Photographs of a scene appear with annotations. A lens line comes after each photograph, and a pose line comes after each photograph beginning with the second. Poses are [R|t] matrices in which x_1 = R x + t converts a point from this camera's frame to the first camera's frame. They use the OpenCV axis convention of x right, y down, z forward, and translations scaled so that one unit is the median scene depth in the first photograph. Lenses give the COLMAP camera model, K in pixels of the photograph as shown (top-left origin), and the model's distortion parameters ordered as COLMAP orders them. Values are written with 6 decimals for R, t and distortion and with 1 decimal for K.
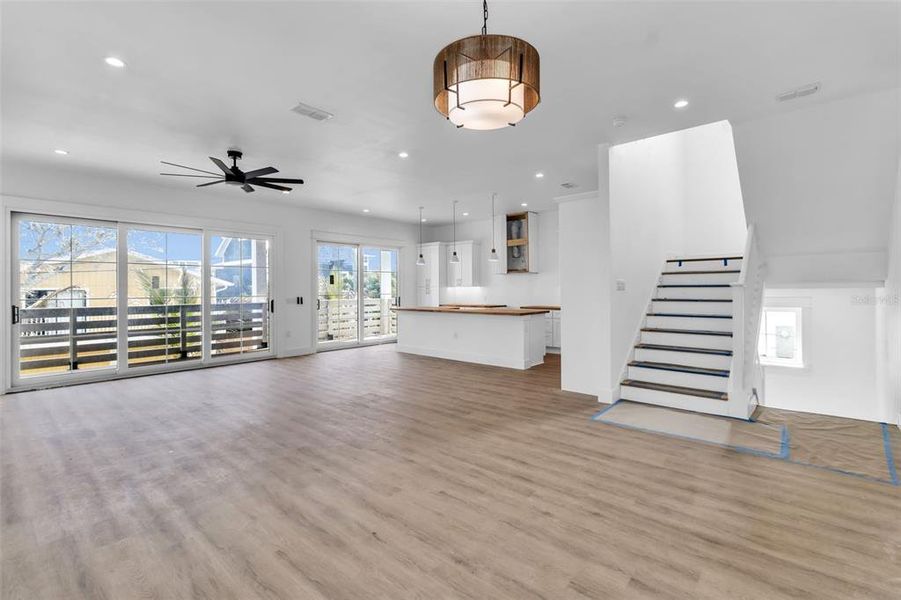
lens RADIAL K [[414.3, 0, 454.6], [0, 414.3, 300.2], [0, 0, 1]] dist [0.004840, 0.000518]
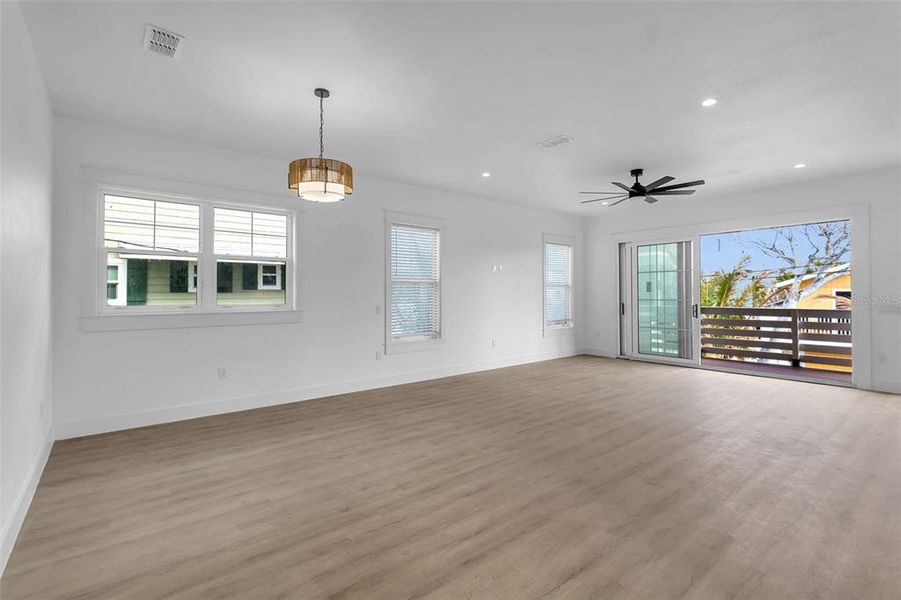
lens RADIAL K [[414.3, 0, 454.1], [0, 414.3, 290.8], [0, 0, 1]] dist [0.004840, 0.000518]
pose [[-0.169553, 0.000109, -0.985521, 1.012022], [-0.022039, 0.999749, 0.003902, -0.043031], [0.985275, 0.022382, -0.169508, 1.083126]]
